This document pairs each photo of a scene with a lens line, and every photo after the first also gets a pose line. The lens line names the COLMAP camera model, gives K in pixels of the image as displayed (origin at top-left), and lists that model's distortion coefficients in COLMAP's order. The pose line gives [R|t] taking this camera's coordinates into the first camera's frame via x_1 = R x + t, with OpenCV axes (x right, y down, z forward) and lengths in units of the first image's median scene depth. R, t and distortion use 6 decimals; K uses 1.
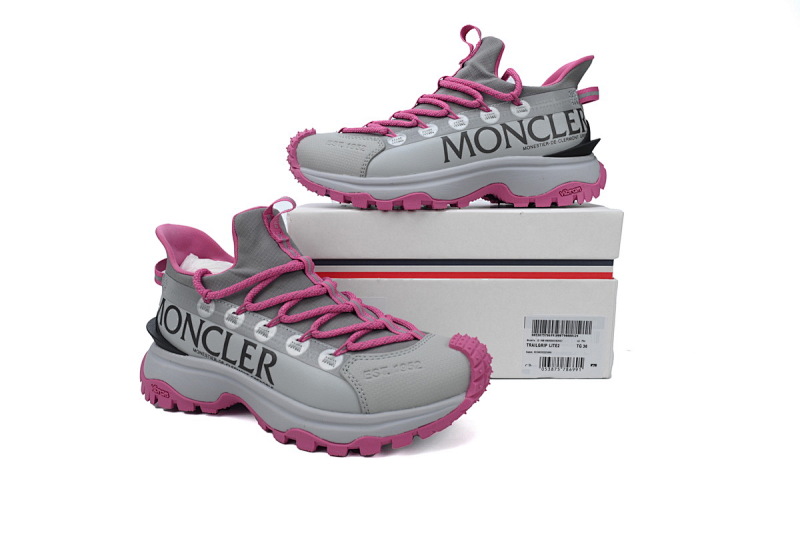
lens RADIAL K [[582.9, 0, 396.1], [0, 582.9, 263.9], [0, 0, 1]] dist [0.003550, -0.001199]
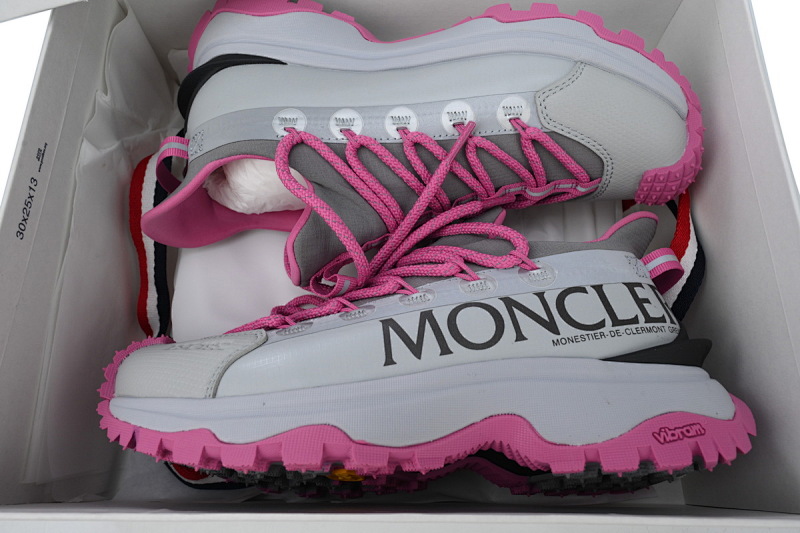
lens RADIAL K [[582.9, 0, 399.7], [0, 582.9, 265.3], [0, 0, 1]] dist [0.003550, -0.001199]
pose [[0.995523, -0.035851, -0.087462, 0.137118], [-0.023135, 0.804725, -0.593197, 0.039086], [0.091650, 0.592565, 0.800292, 0.567353]]
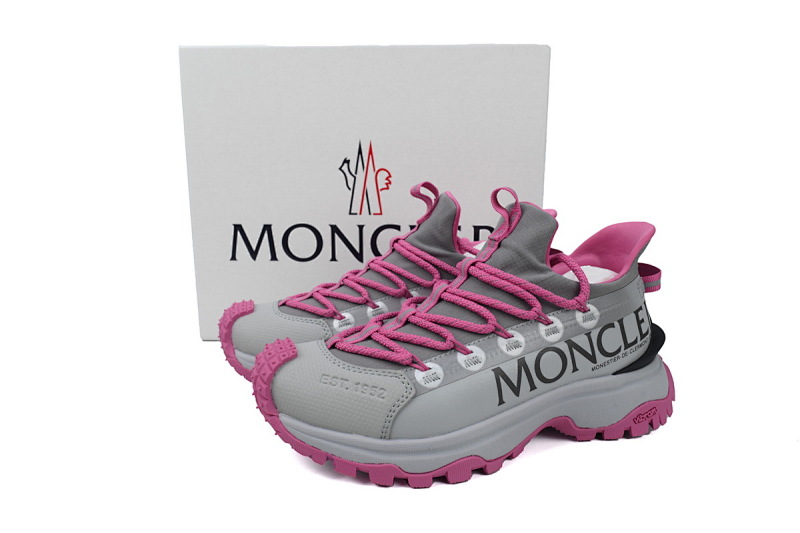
lens RADIAL K [[582.9, 0, 399.8], [0, 582.9, 262.1], [0, 0, 1]] dist [0.003550, -0.001199]
pose [[0.970934, -0.043519, 0.235357, -0.186626], [0.039226, 0.998968, 0.022893, -0.361142], [-0.236111, -0.012996, 0.971639, 0.342819]]
